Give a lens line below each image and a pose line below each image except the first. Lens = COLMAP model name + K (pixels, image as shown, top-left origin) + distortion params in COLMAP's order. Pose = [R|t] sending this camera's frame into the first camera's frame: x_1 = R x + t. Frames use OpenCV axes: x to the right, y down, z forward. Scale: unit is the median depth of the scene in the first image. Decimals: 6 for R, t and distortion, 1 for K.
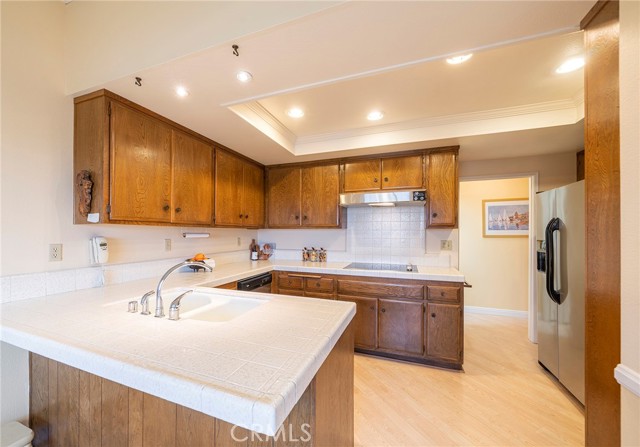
lens RADIAL K [[242.8, 0, 309.6], [0, 242.8, 232.0], [0, 0, 1]] dist [-0.001662, -0.000045]
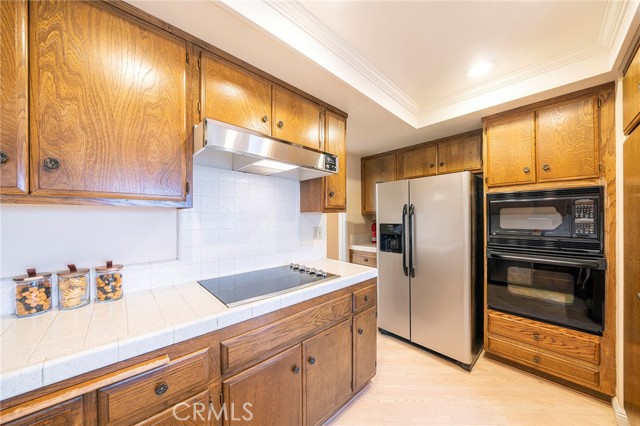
lens RADIAL K [[219.3, 0, 302.6], [0, 219.3, 220.1], [0, 0, 1]] dist [-0.005204, 0.000257]
pose [[0.459906, -0.007974, 0.887932, -0.121643], [0.003168, 0.999968, 0.007339, 0.005265], [-0.887962, -0.000562, 0.459916, 0.709528]]
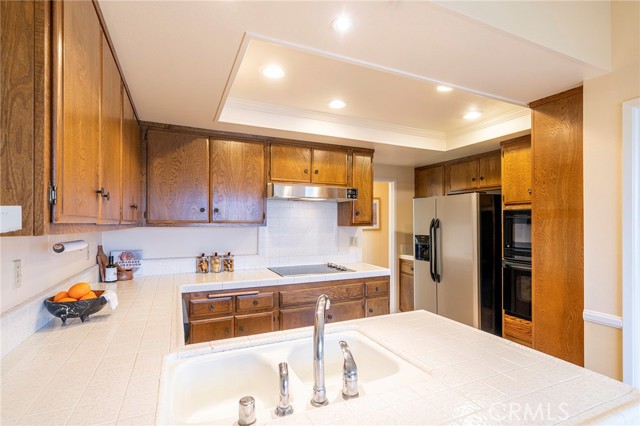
lens RADIAL K [[305.8, 0, 298.8], [0, 305.8, 219.9], [0, 0, 1]] dist [0.011752, 0.000207]
pose [[0.715953, 0.003683, 0.698138, -0.521309], [-0.000643, 0.999989, -0.004616, -0.032305], [-0.698148, 0.002856, 0.715948, 0.230435]]
